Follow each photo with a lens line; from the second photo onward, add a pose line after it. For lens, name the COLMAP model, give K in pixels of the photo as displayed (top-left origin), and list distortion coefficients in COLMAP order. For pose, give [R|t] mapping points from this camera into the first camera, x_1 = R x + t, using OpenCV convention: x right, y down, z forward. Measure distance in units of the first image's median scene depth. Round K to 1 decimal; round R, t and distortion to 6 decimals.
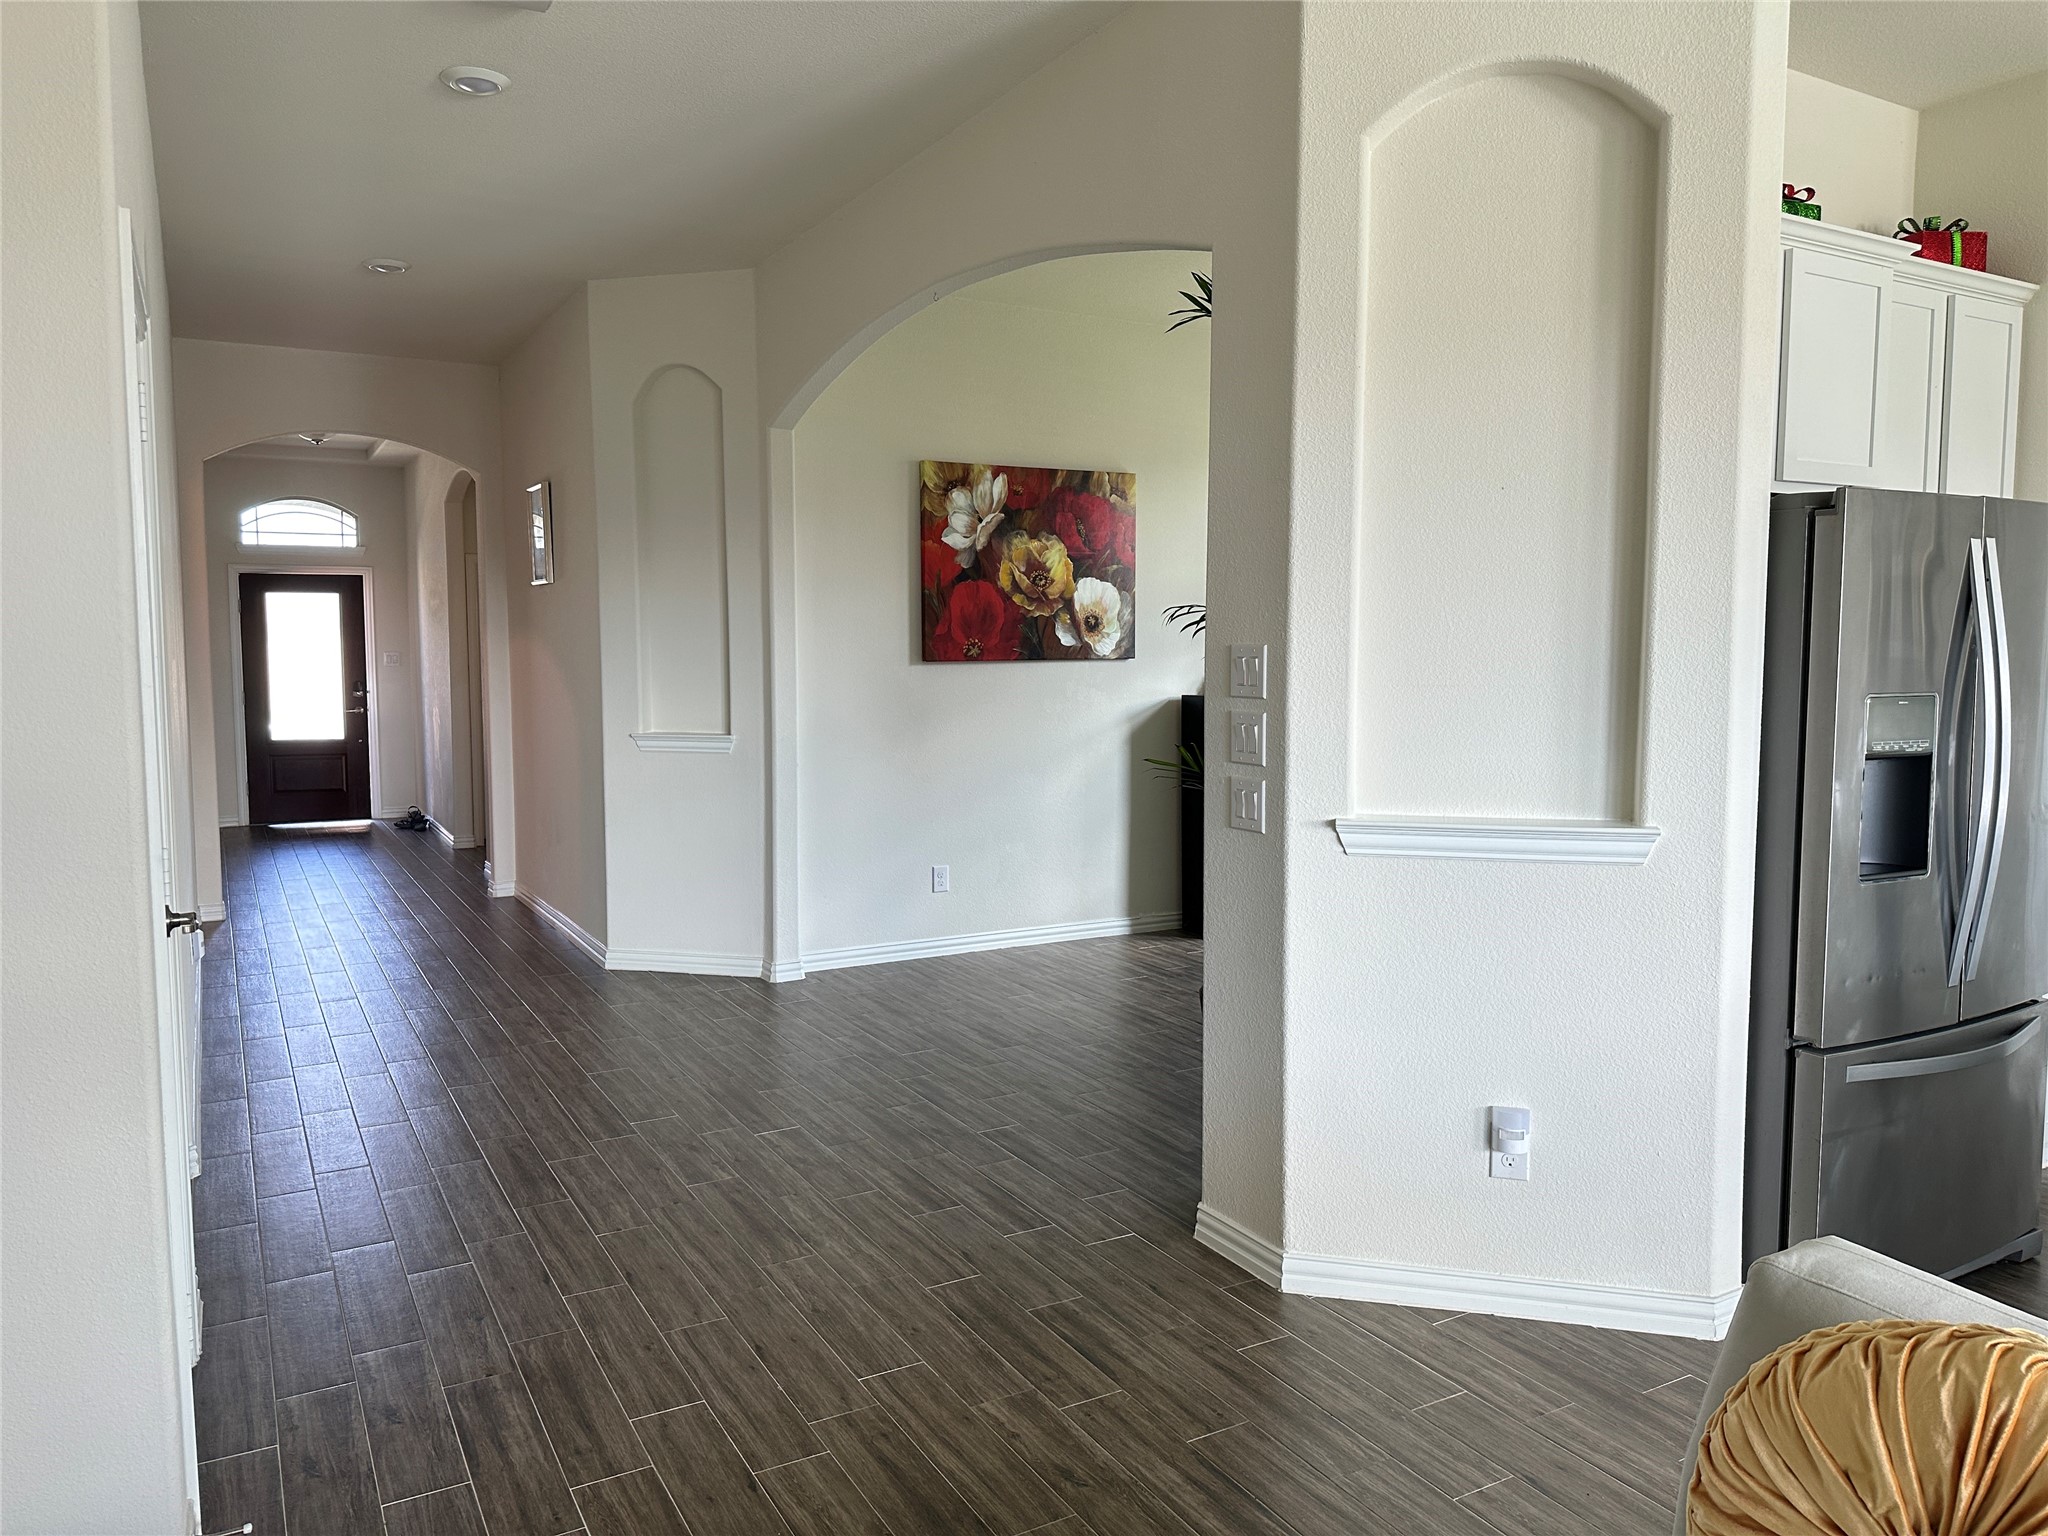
lens RADIAL K [[1421.6, 0, 977.7], [0, 1421.6, 760.9], [0, 0, 1]] dist [0.062701, -0.063744]
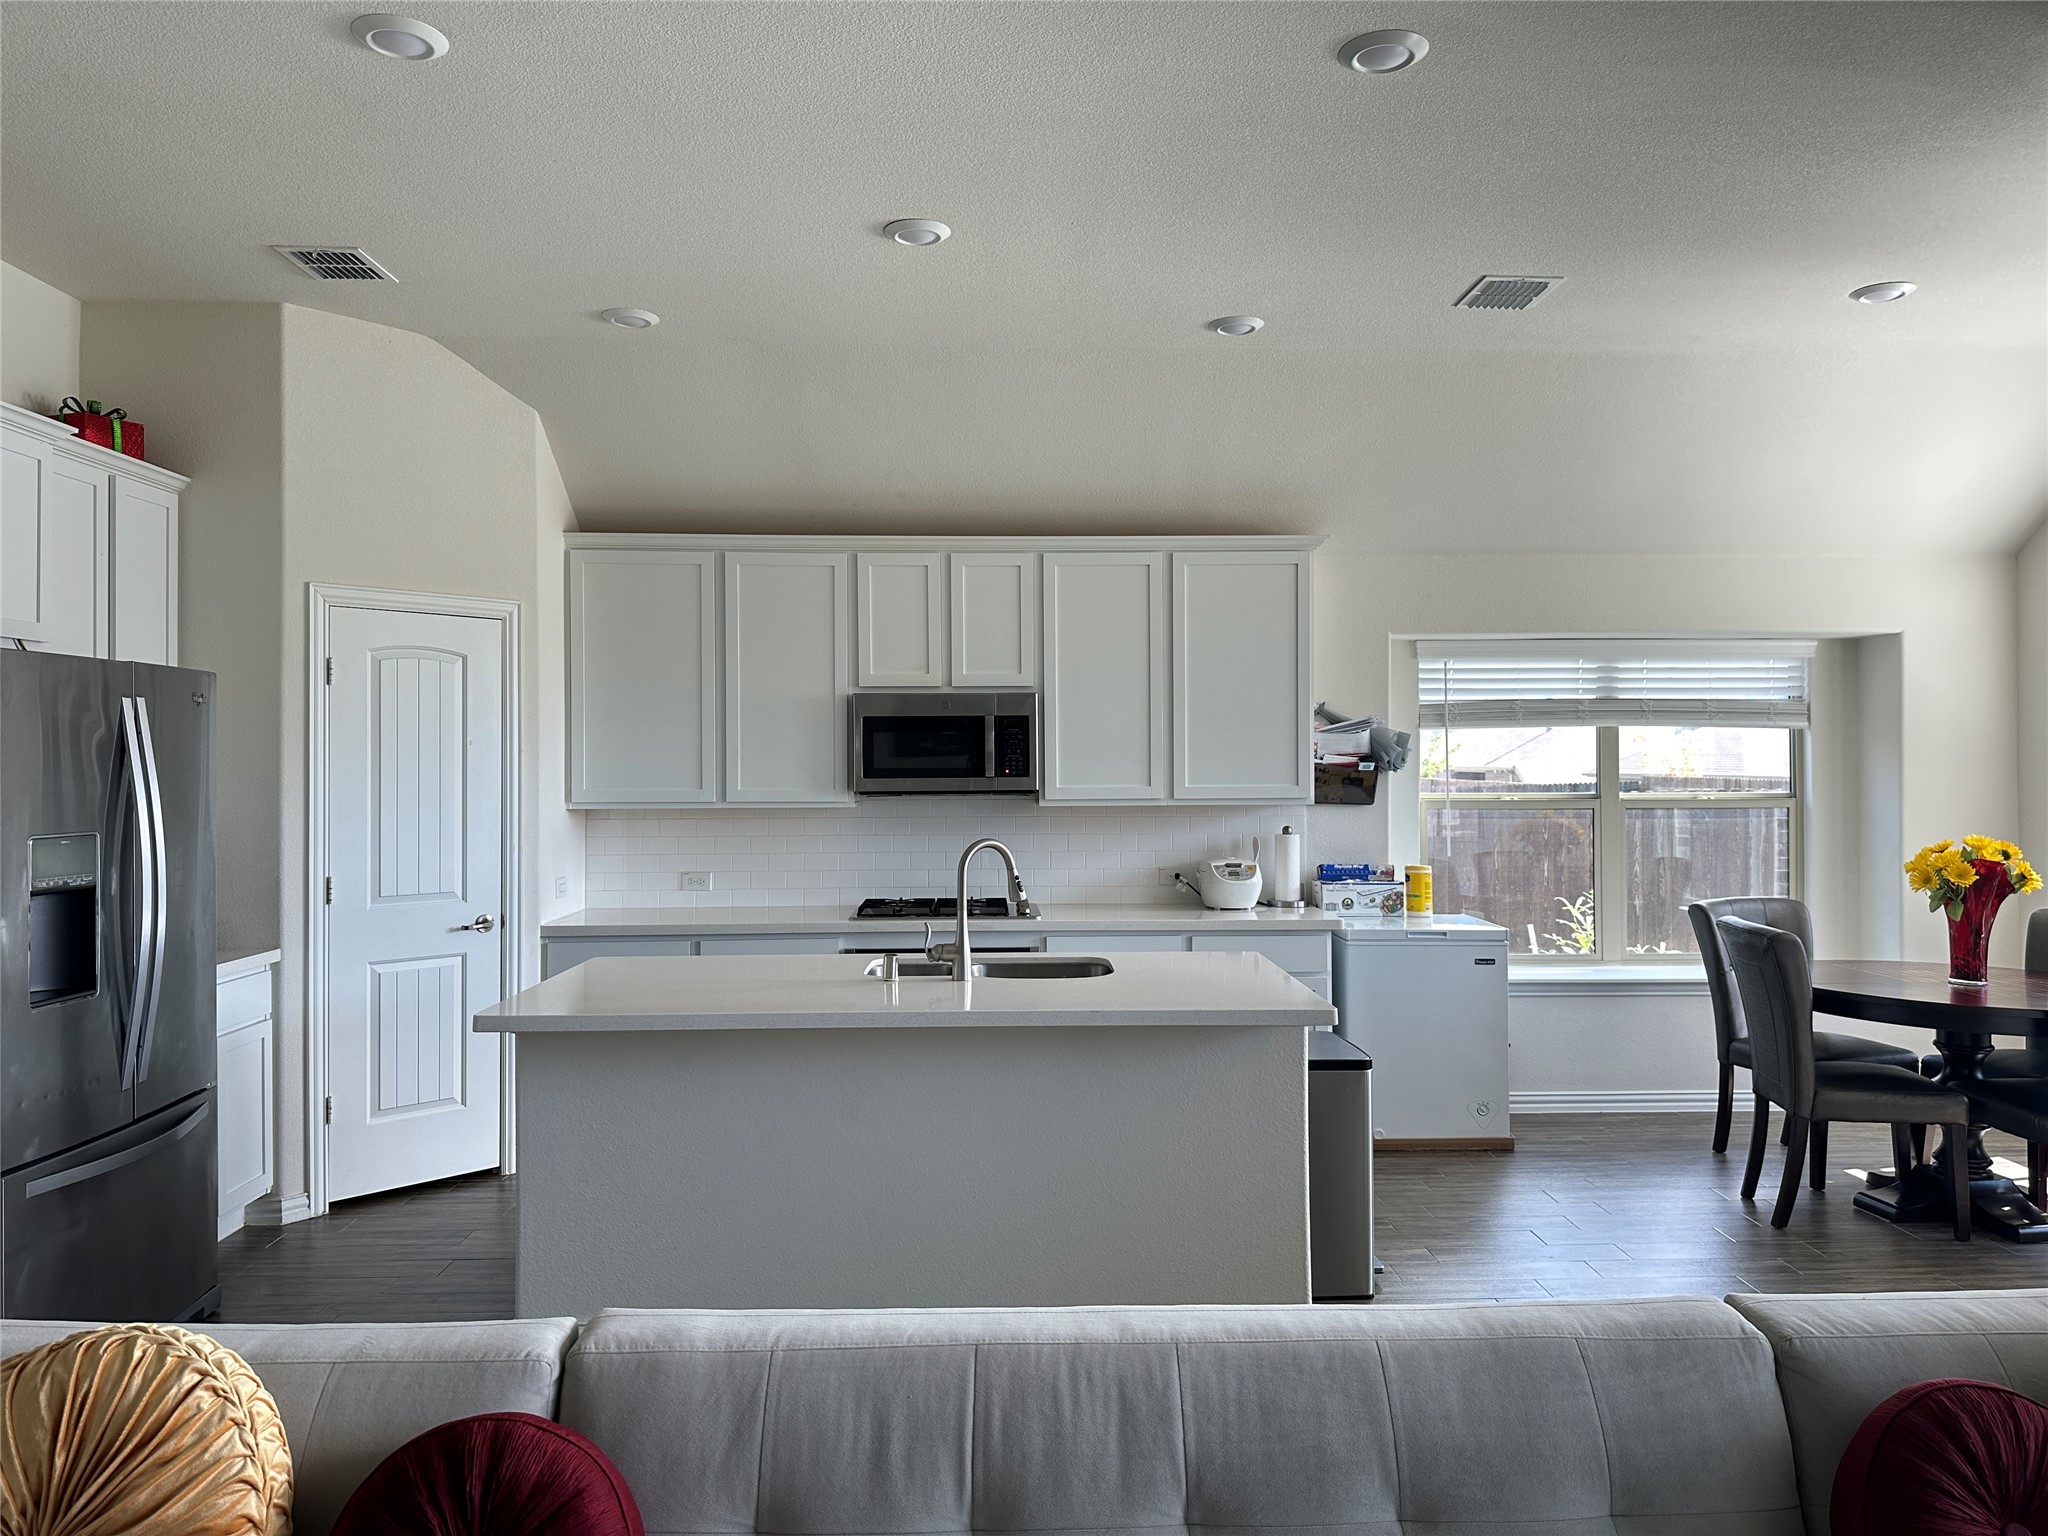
lens RADIAL K [[1421.6, 0, 977.7], [0, 1421.6, 760.9], [0, 0, 1]] dist [0.062701, -0.063744]
pose [[0.452185, 0.004158, 0.891914, -0.033369], [0.077008, 0.996073, -0.043685, 0.000257], [-0.888593, 0.088439, 0.450090, -0.127714]]
